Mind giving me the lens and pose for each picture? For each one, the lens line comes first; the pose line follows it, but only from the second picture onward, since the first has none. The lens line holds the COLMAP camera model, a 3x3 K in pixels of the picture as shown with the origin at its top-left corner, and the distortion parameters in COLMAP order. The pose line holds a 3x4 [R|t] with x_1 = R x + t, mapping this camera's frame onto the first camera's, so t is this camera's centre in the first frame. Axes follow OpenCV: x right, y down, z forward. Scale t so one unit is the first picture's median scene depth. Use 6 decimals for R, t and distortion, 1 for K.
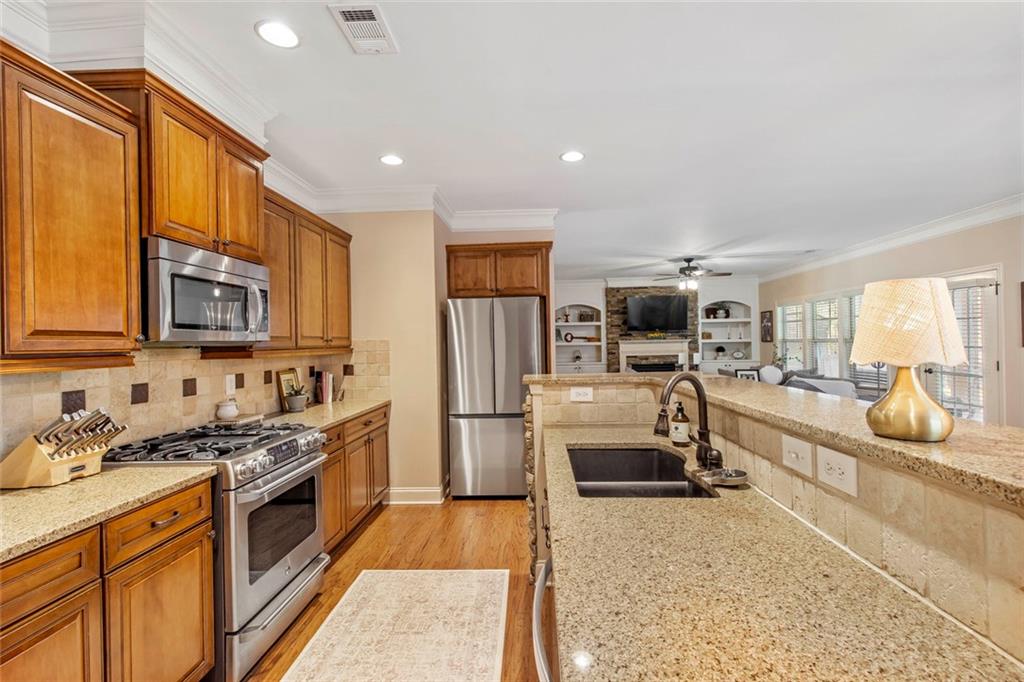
lens RADIAL K [[482.3, 0, 527.4], [0, 482.3, 338.0], [0, 0, 1]] dist [0.014398, -0.000972]
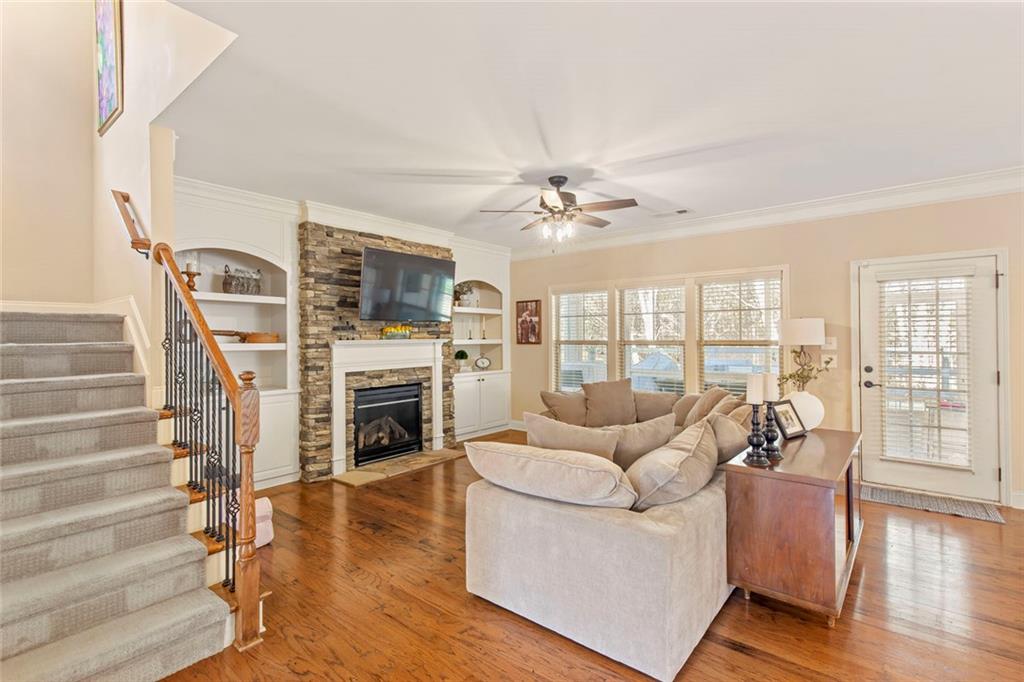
lens RADIAL K [[482.3, 0, 525.0], [0, 482.3, 333.4], [0, 0, 1]] dist [0.014398, -0.000972]
pose [[0.590514, 0.020419, 0.806769, -0.176991], [-0.012841, 0.999791, -0.015905, 0.008935], [-0.806925, -0.000967, 0.590653, 1.303784]]
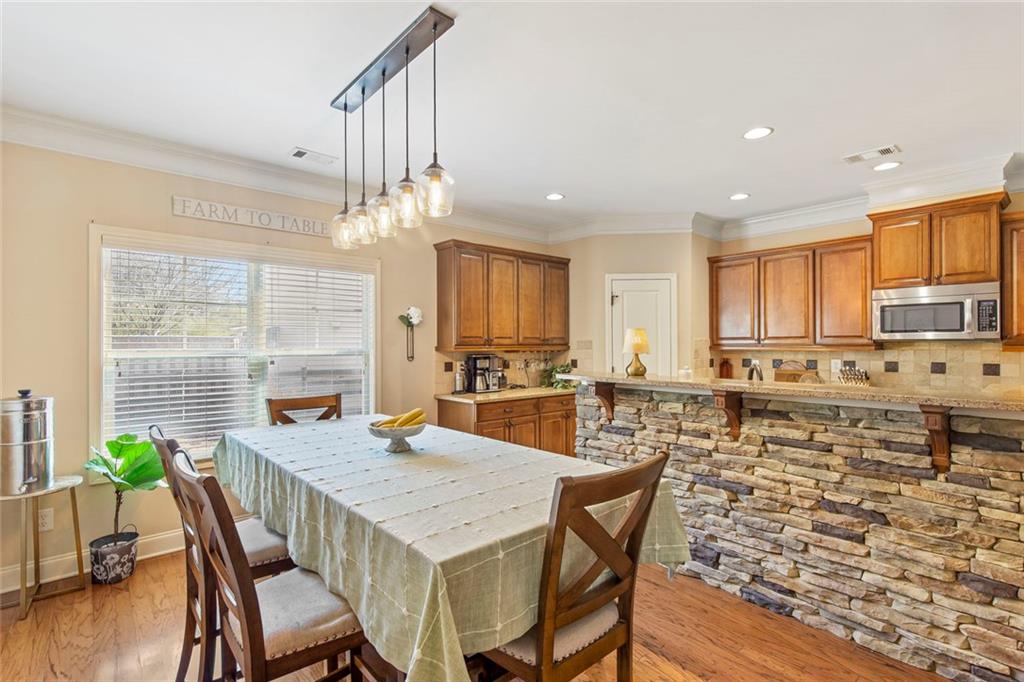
lens RADIAL K [[482.3, 0, 523.0], [0, 482.3, 349.5], [0, 0, 1]] dist [0.014398, -0.000972]
pose [[-0.735384, 0.029568, -0.677005, 0.765520], [0.023443, 0.999560, 0.018191, -0.010292], [0.677245, -0.002494, -0.735753, 0.651545]]
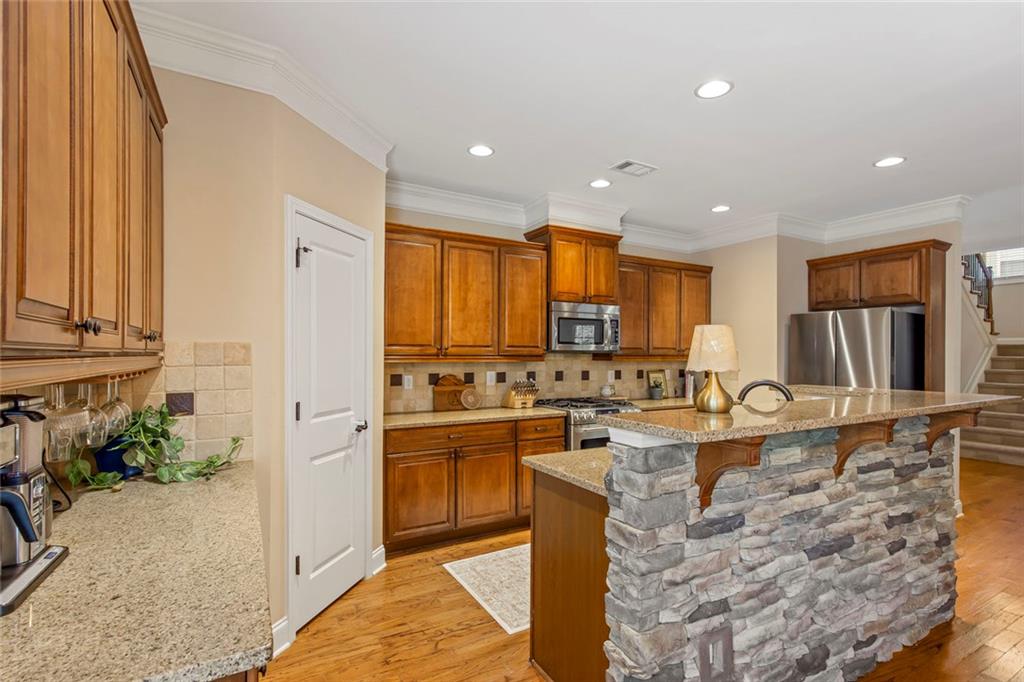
lens RADIAL K [[482.3, 0, 500.2], [0, 482.3, 353.4], [0, 0, 1]] dist [0.014398, -0.000972]
pose [[0.517714, 0.021363, -0.855287, 0.396337], [-0.007775, 0.999764, 0.020265, -0.008742], [0.855518, -0.003841, 0.517758, -0.121429]]
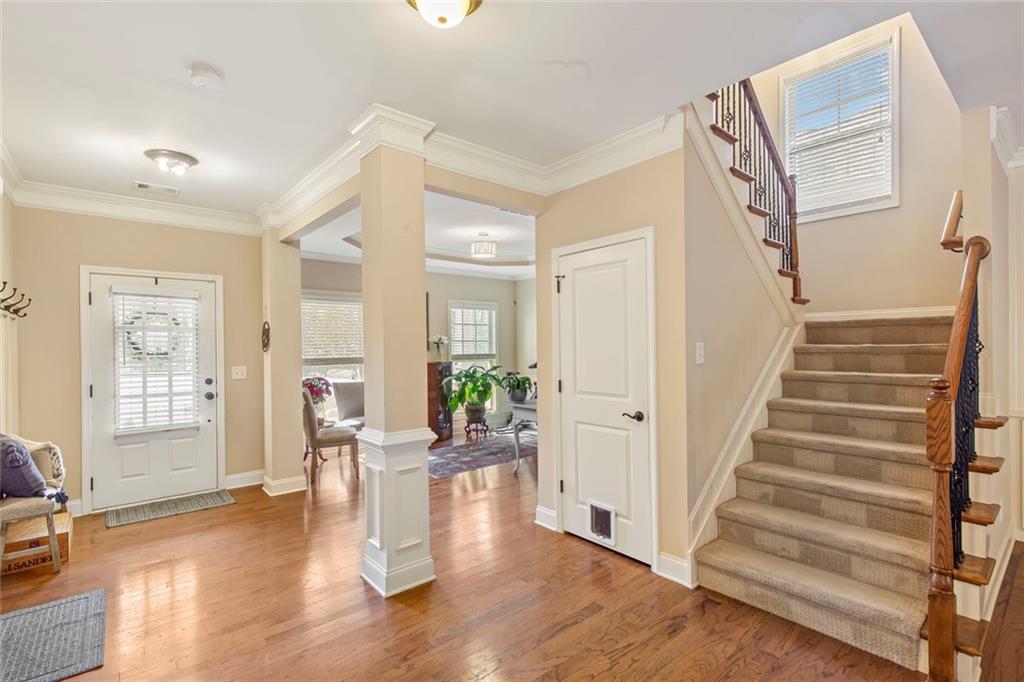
lens RADIAL K [[482.3, 0, 504.5], [0, 482.3, 344.0], [0, 0, 1]] dist [0.014398, -0.000972]
pose [[0.666832, 0.013435, -0.745087, 0.128642], [0.001543, 0.999810, 0.019409, 0.003163], [0.745206, -0.014093, 0.666685, 1.241249]]
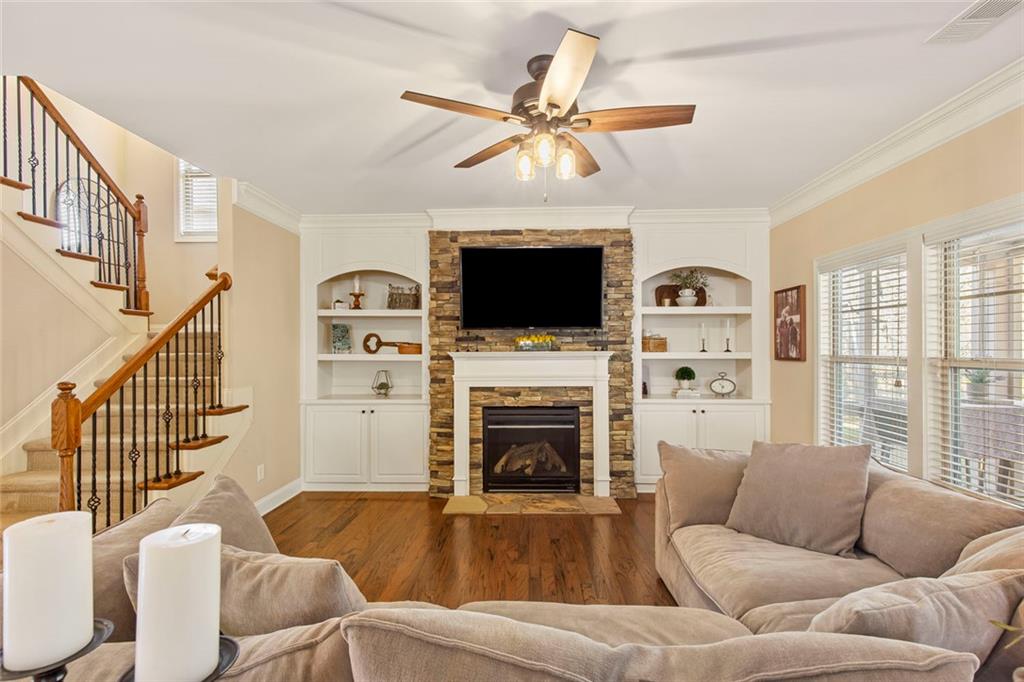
lens RADIAL K [[482.3, 0, 522.1], [0, 482.3, 347.9], [0, 0, 1]] dist [0.014398, -0.000972]
pose [[0.999886, 0.014521, 0.004164, 0.571638], [-0.014561, 0.999847, 0.009735, -0.007656], [-0.004022, -0.009794, 0.999944, 1.273347]]
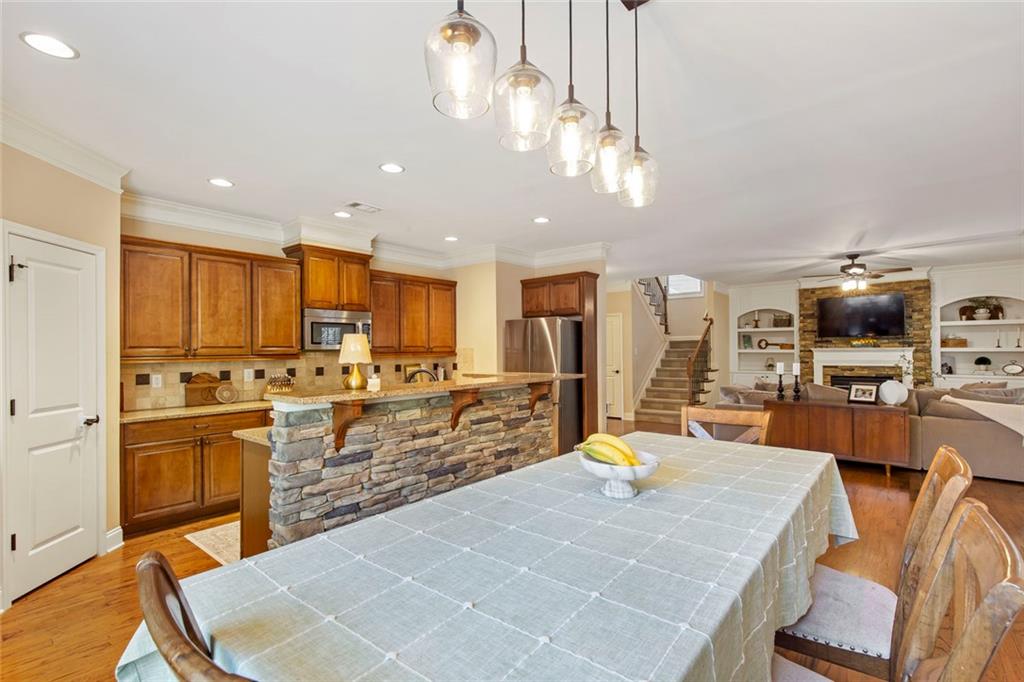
lens RADIAL K [[482.3, 0, 510.1], [0, 482.3, 347.1], [0, 0, 1]] dist [0.014398, -0.000972]
pose [[0.787559, 0.007658, -0.616192, 0.688258], [-0.000451, 0.999930, 0.011850, -0.015578], [0.616239, -0.009055, 0.787507, -0.134259]]
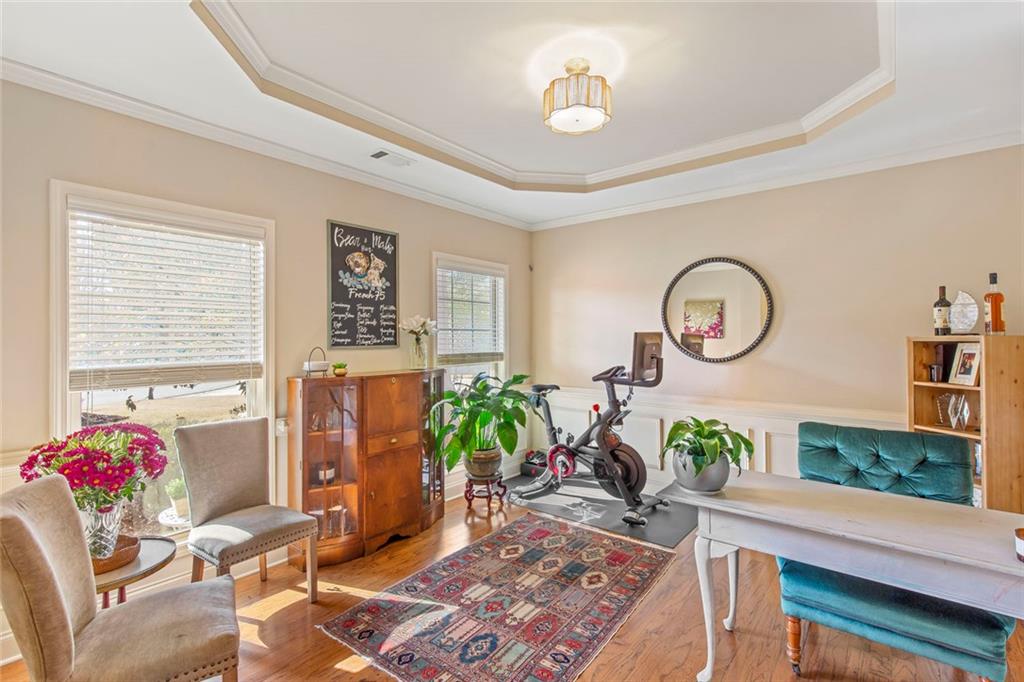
lens RADIAL K [[482.3, 0, 510.2], [0, 482.3, 334.8], [0, 0, 1]] dist [0.014398, -0.000972]
pose [[0.794757, 0.014240, -0.606761, -0.565405], [-0.007752, 0.999881, 0.013313, 0.021791], [0.606878, -0.005877, 0.794773, 1.577205]]
